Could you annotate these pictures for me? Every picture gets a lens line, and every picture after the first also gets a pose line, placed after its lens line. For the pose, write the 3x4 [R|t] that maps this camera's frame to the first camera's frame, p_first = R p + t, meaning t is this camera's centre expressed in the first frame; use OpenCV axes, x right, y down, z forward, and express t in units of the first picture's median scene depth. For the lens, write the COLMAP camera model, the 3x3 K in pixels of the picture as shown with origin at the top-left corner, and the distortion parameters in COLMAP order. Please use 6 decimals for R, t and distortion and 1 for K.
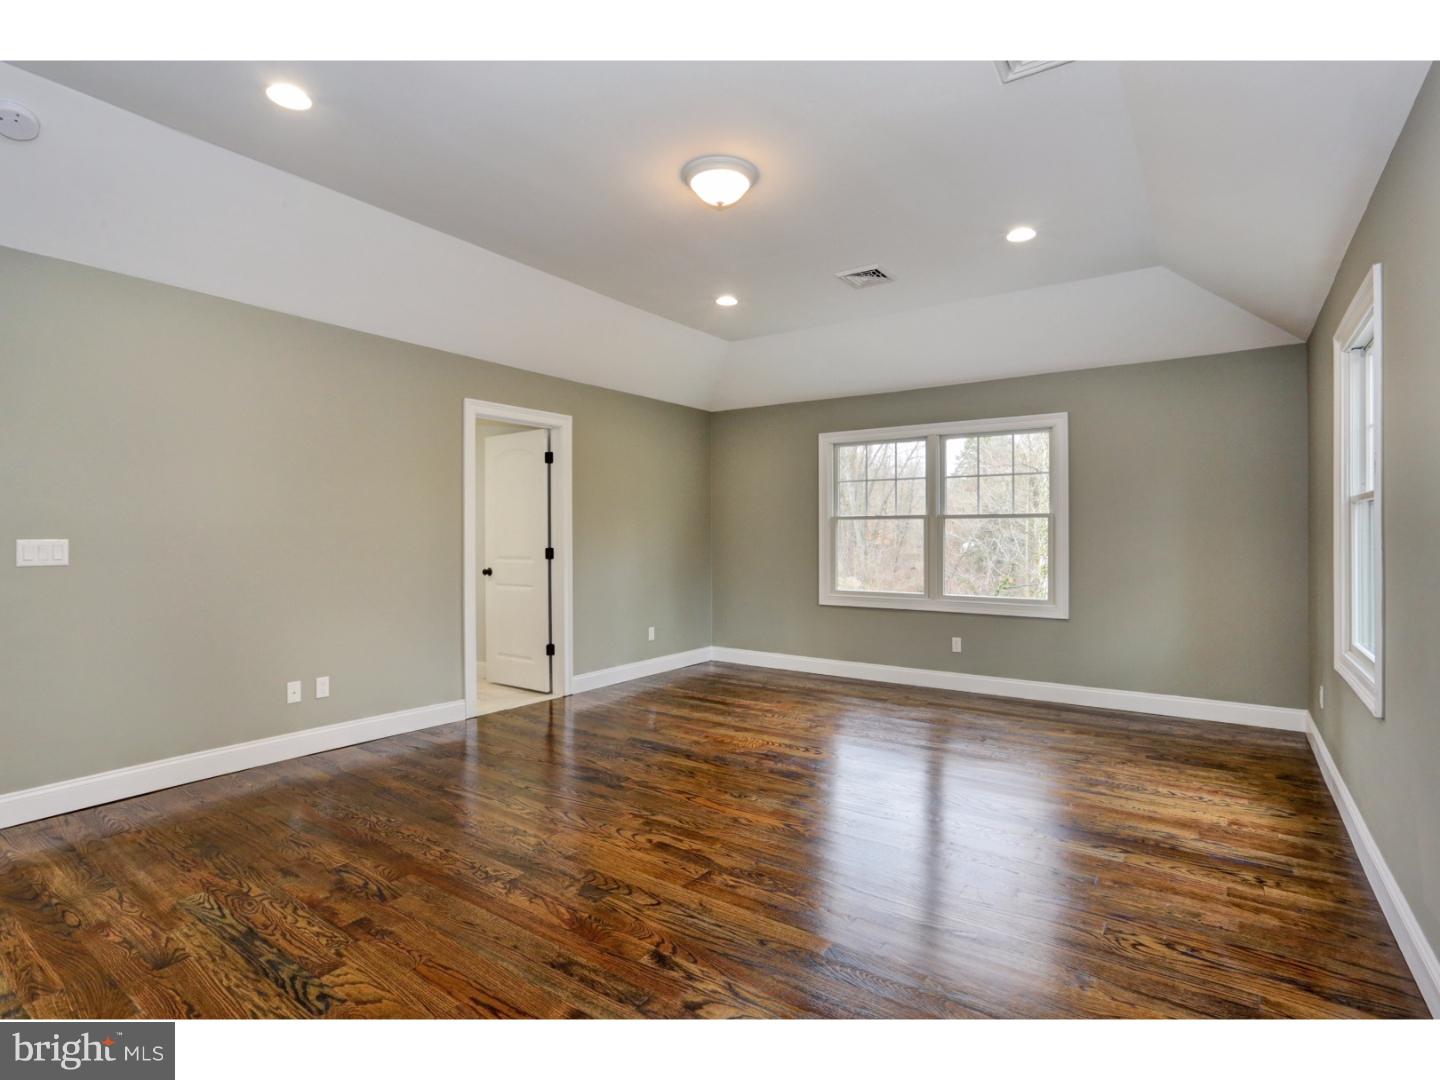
lens RADIAL K [[748.6, 0, 718.7], [0, 748.6, 535.8], [0, 0, 1]] dist [0.000524, 0.000024]
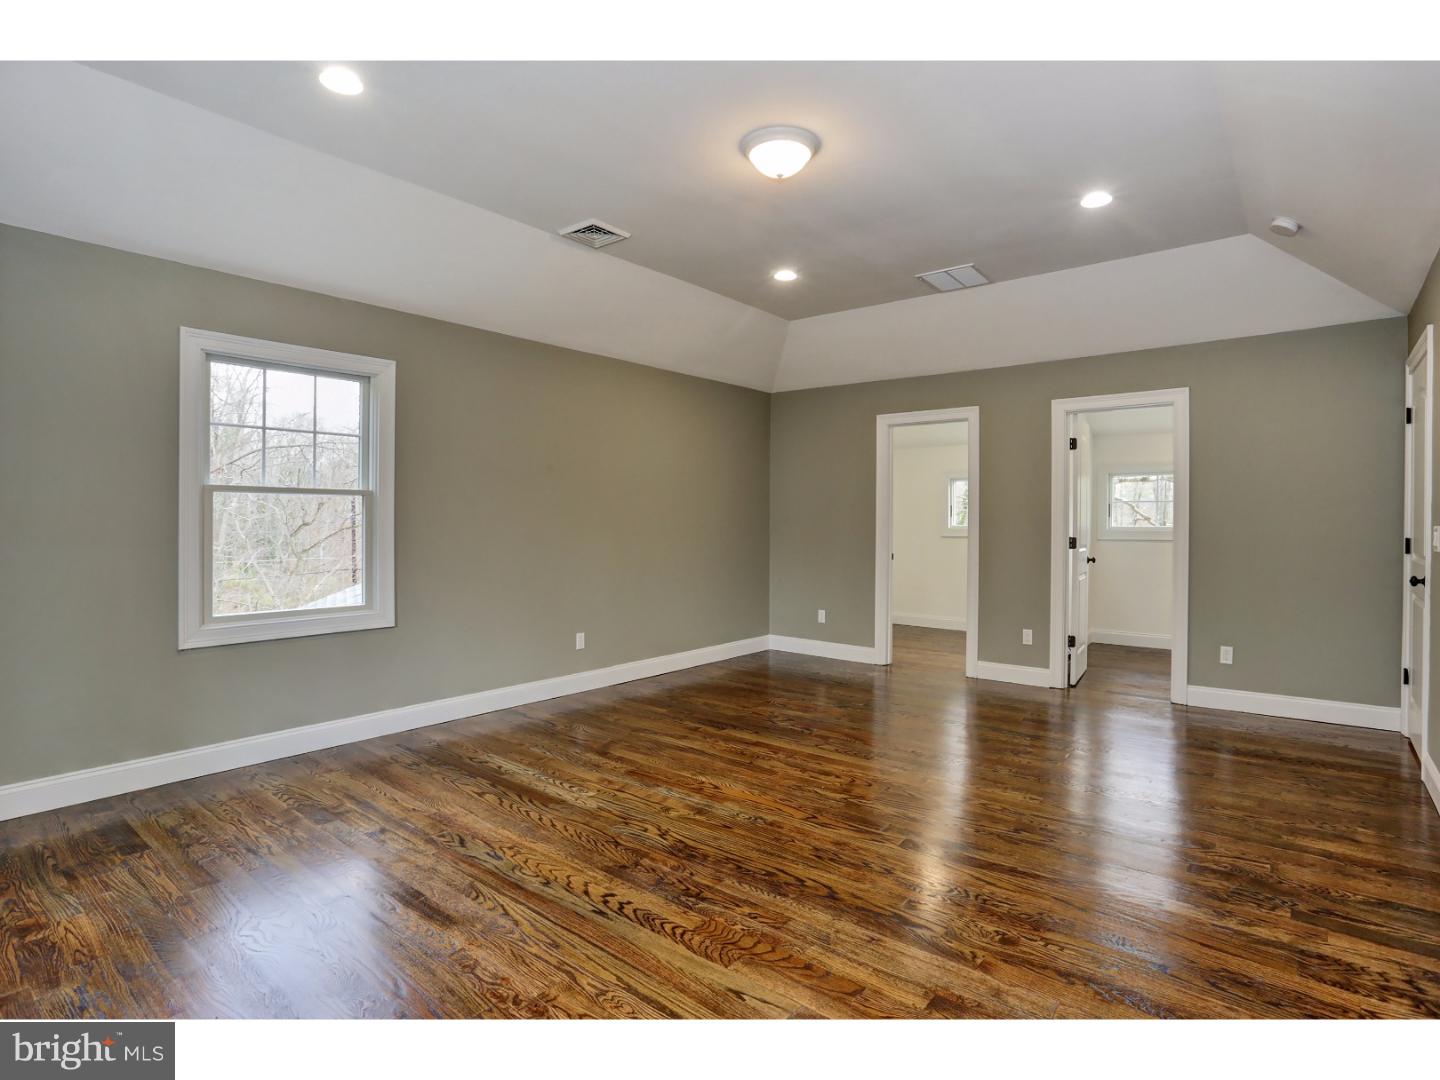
lens RADIAL K [[748.6, 0, 721.8], [0, 748.6, 533.3], [0, 0, 1]] dist [0.000524, 0.000024]
pose [[-0.997208, -0.002458, 0.074635, 0.003412], [-0.001238, 0.999865, 0.016394, -0.000366], [-0.074665, 0.016255, -0.997076, 1.820581]]
